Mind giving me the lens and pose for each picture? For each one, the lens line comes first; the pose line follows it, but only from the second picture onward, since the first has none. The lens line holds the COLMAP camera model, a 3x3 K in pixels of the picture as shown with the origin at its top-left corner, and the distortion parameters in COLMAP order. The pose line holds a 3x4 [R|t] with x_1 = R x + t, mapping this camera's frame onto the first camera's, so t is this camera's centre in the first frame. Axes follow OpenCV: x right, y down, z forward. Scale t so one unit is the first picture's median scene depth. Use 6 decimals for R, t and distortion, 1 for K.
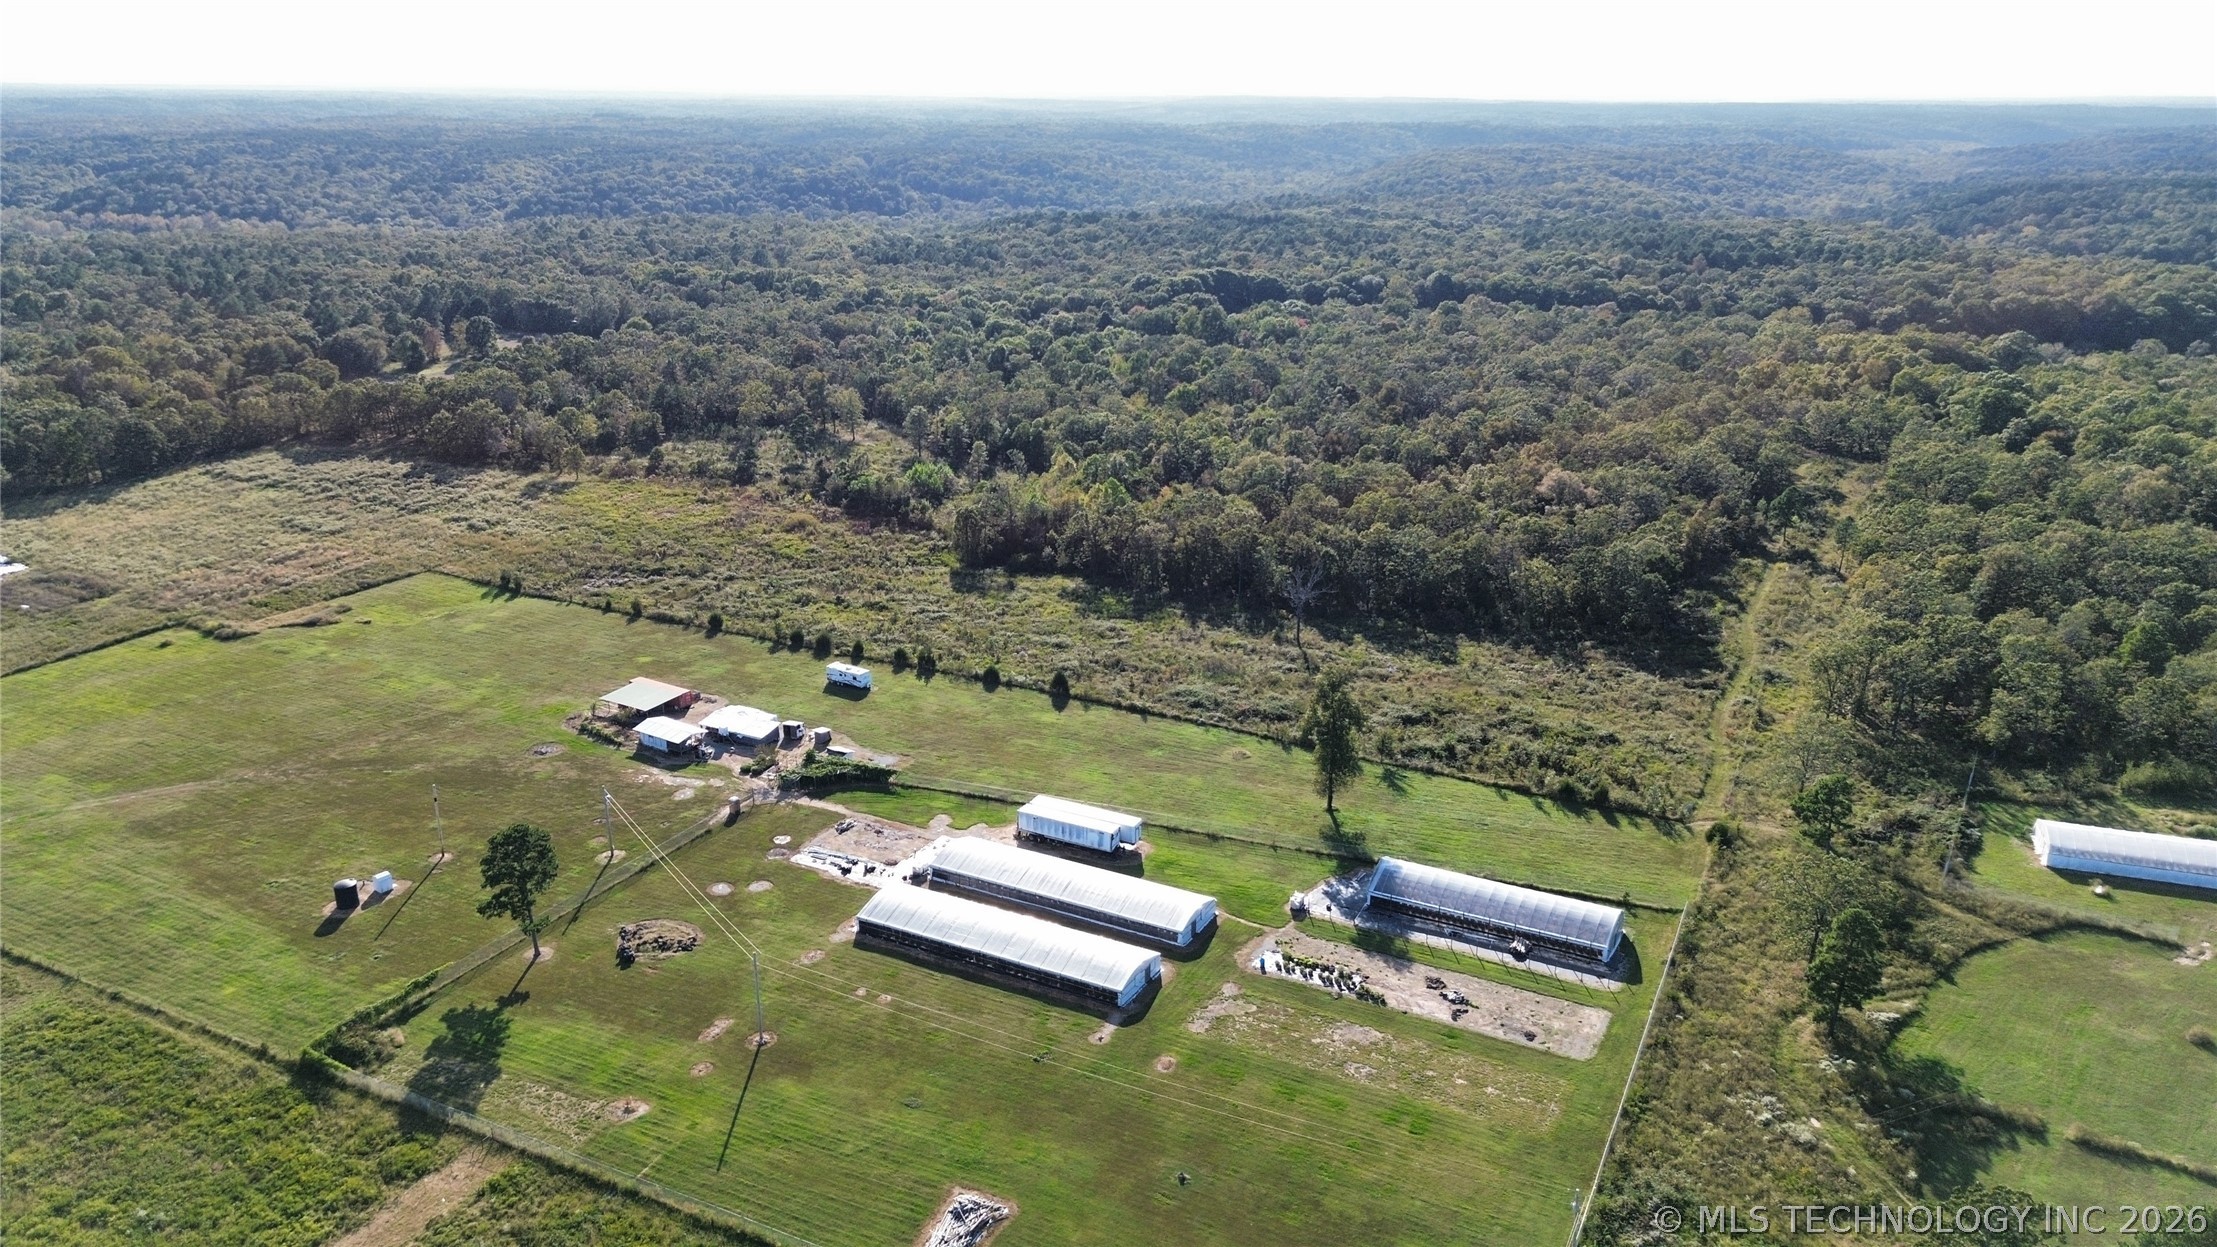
lens RADIAL K [[1559.4, 0, 1108.5], [0, 1559.4, 623.5], [0, 0, 1]] dist [0.096660, -0.139633]
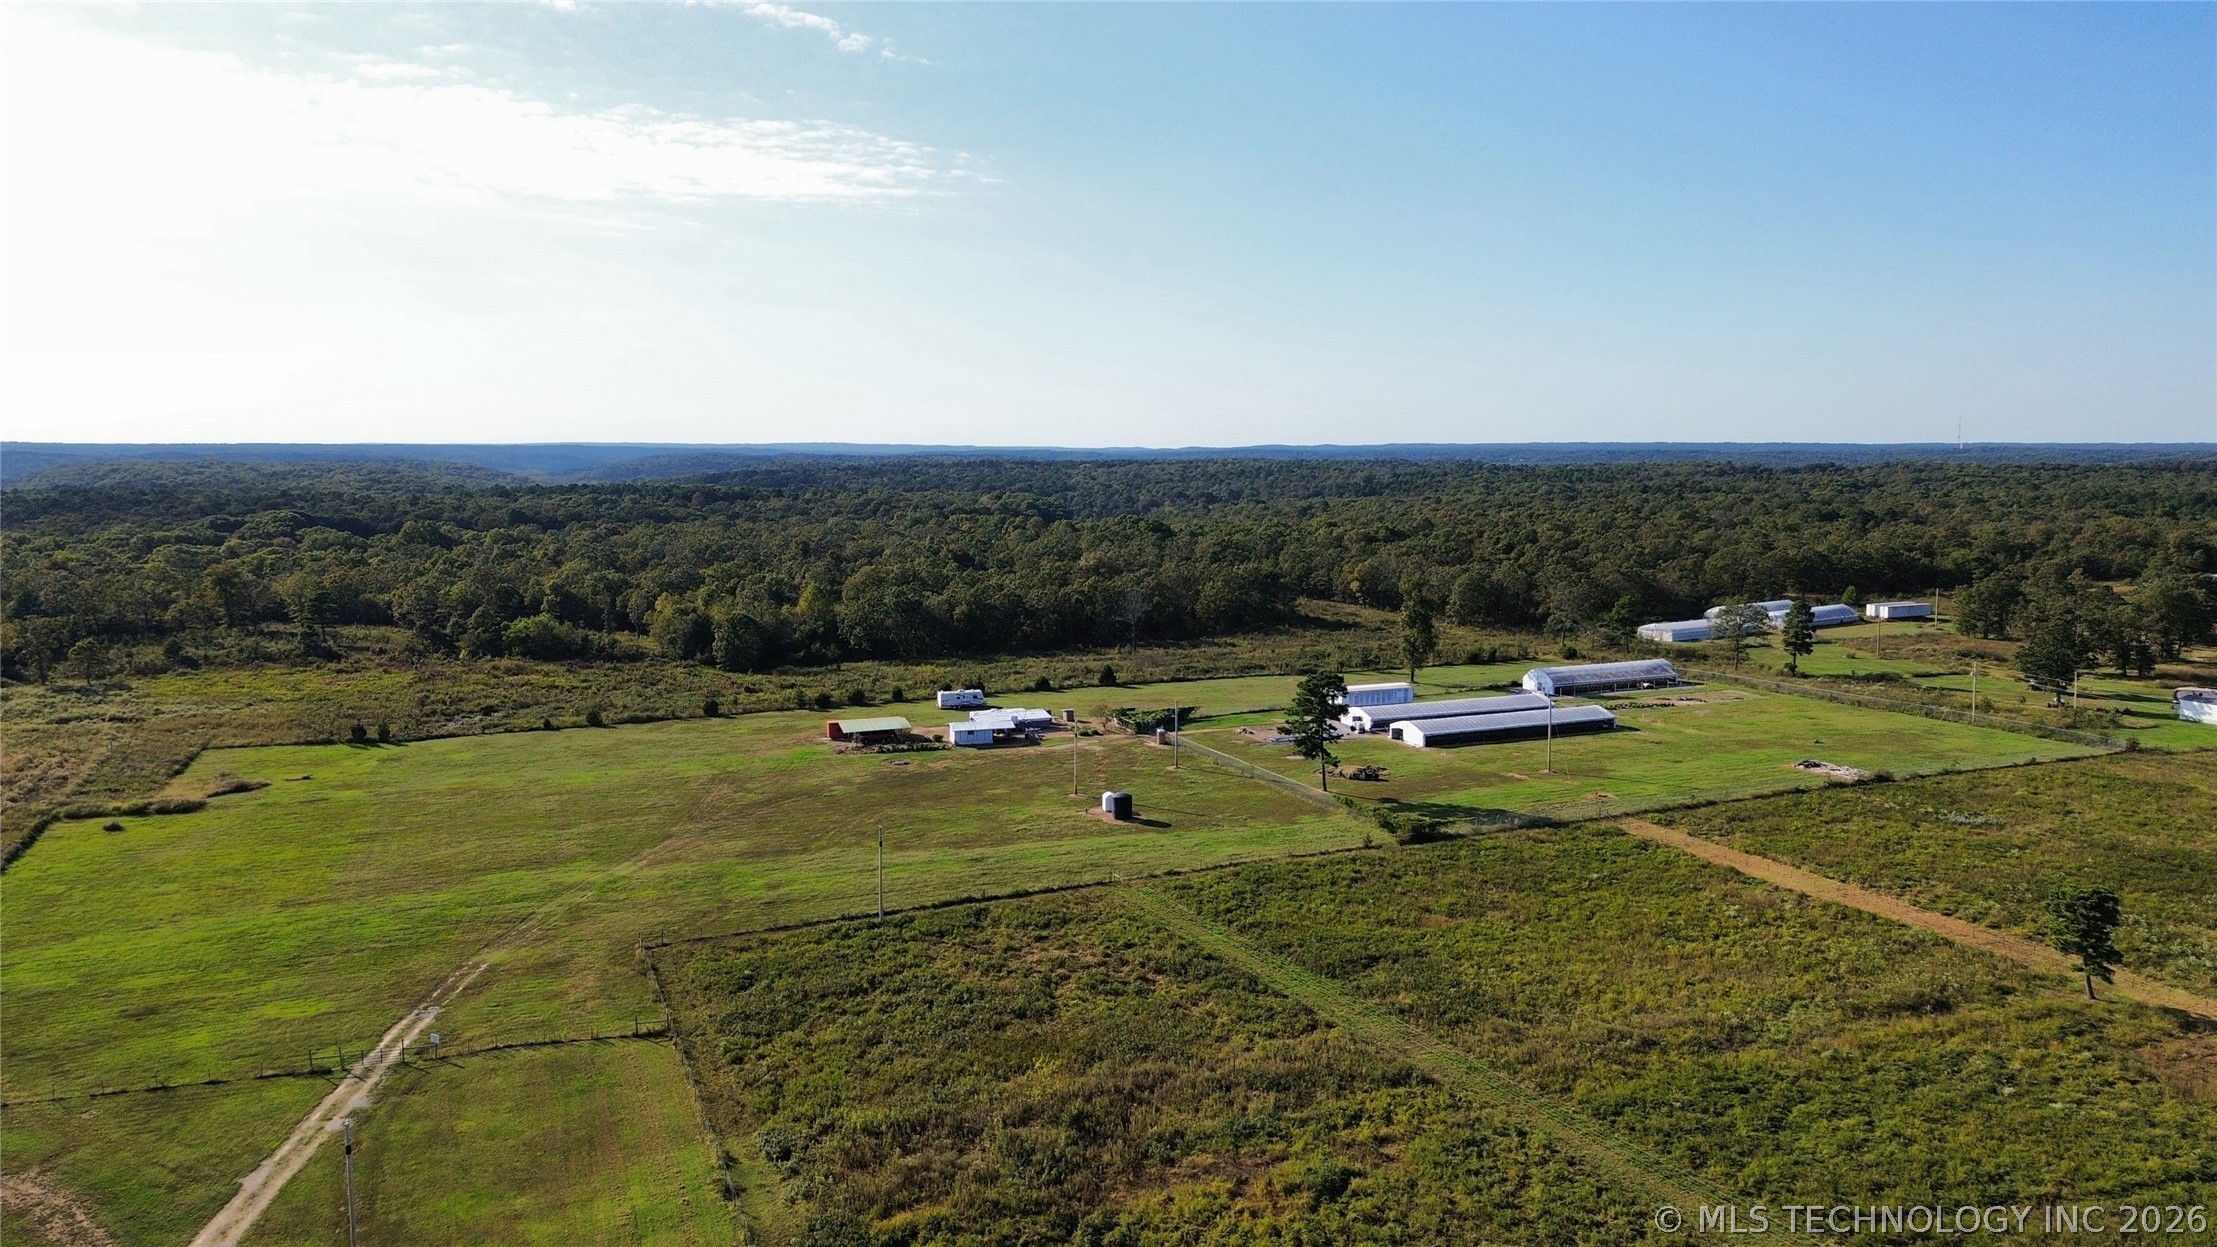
lens RADIAL K [[1565.0, 0, 1114.1], [0, 1565.0, 622.3], [0, 0, 1]] dist [0.087613, -0.101899]
pose [[0.640178, -0.091967, 0.762702, -1.152589], [0.248583, 0.964195, -0.092386, 0.137000], [-0.726897, 0.248738, 0.640117, 0.293220]]
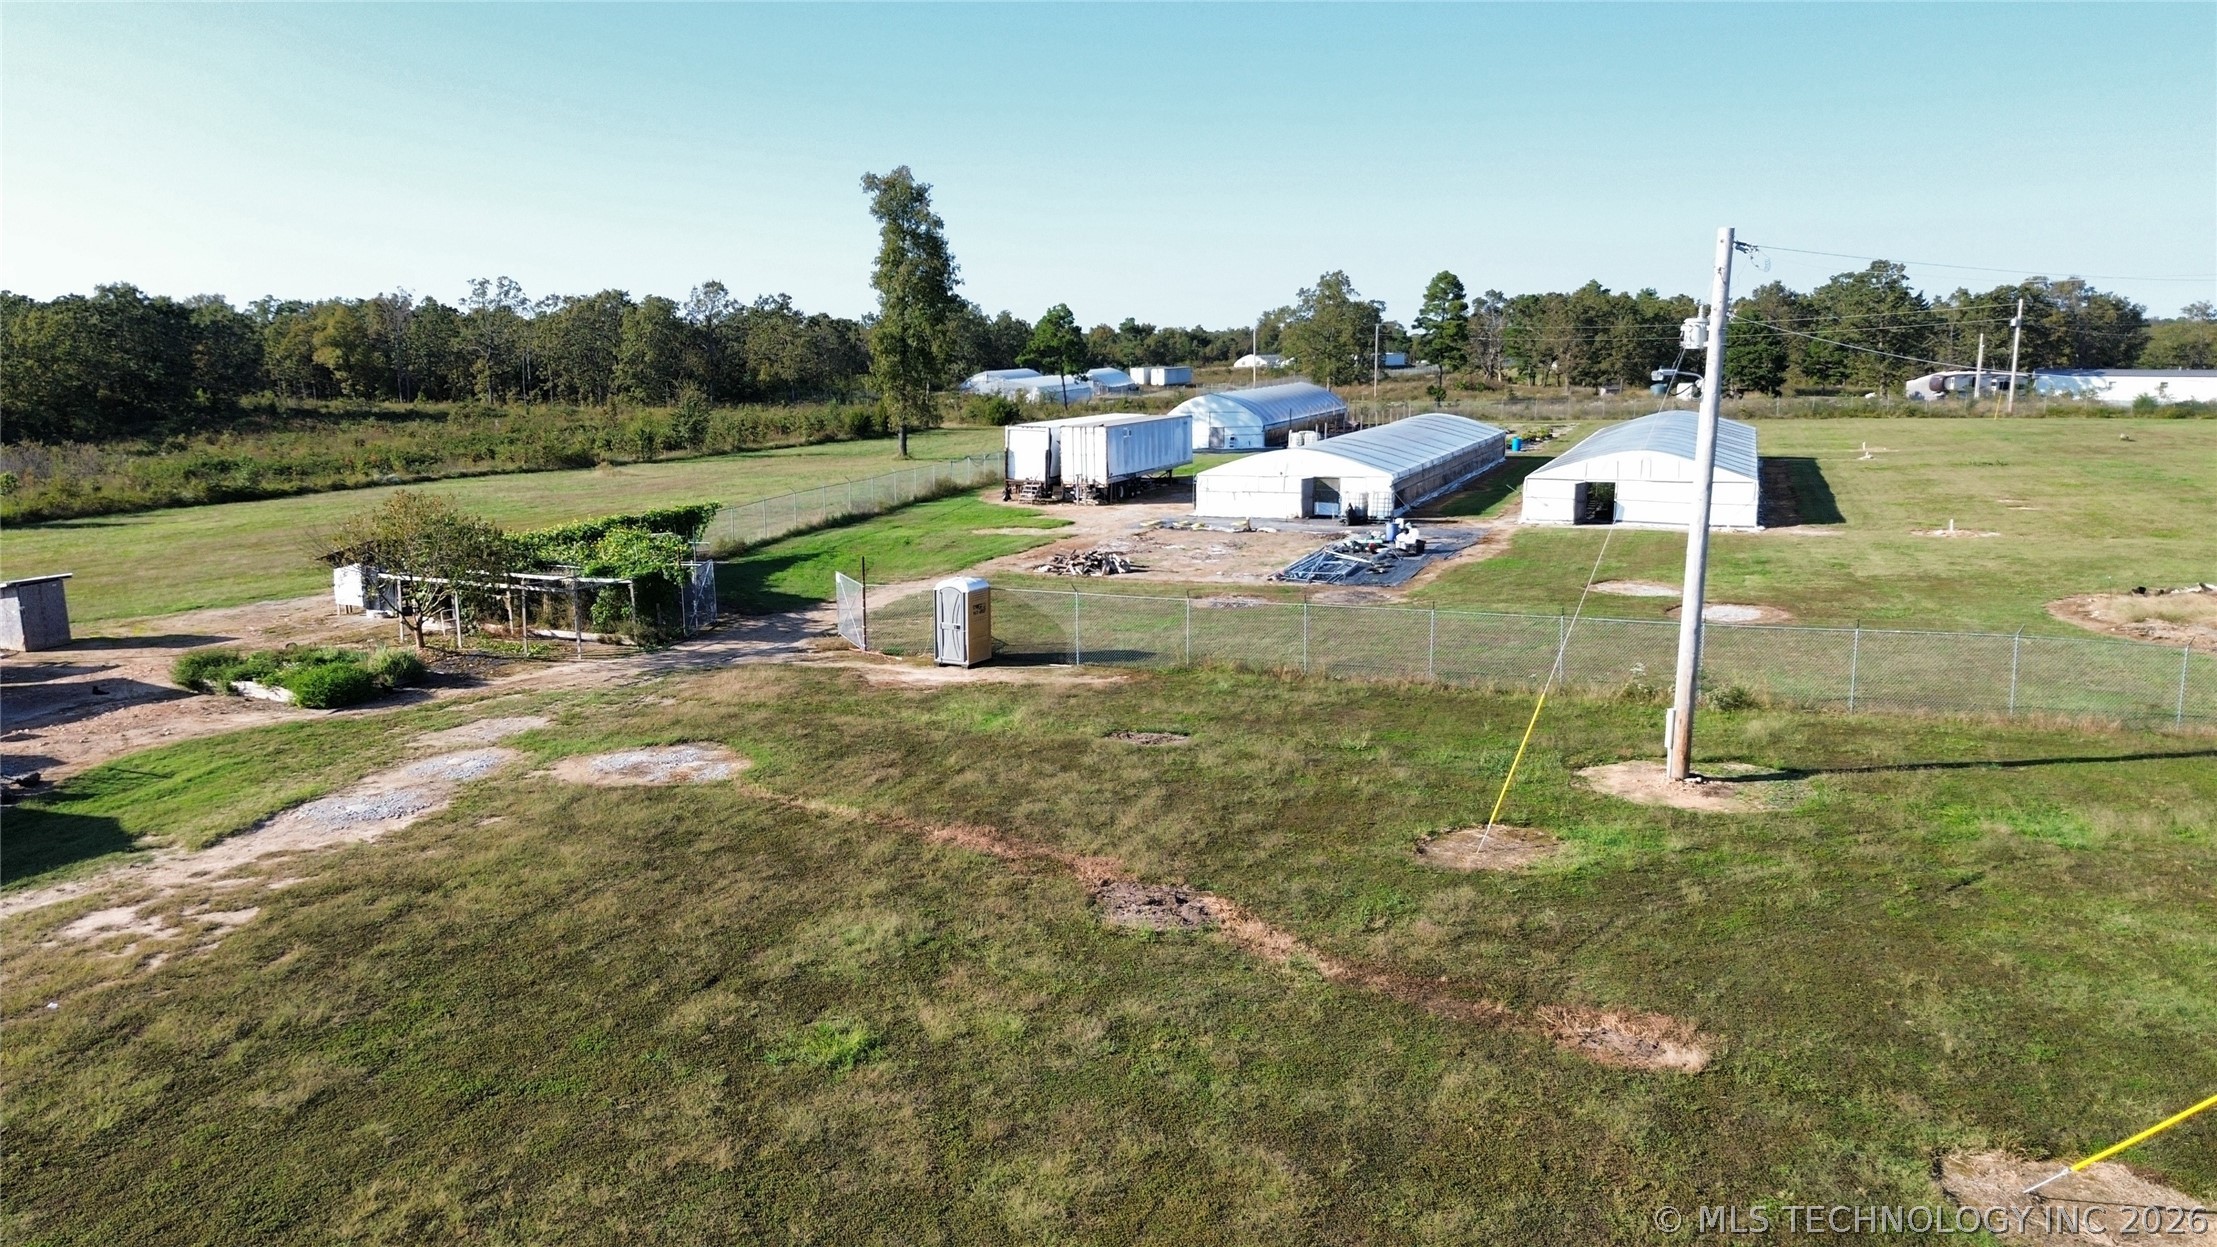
lens RADIAL K [[1565.0, 0, 1114.1], [0, 1565.0, 622.3], [0, 0, 1]] dist [0.087613, -0.101899]
pose [[-0.121950, -0.173638, 0.977230, -0.436336], [0.317930, 0.925866, 0.204187, 0.087059], [-0.940239, 0.335591, -0.057704, 1.031640]]
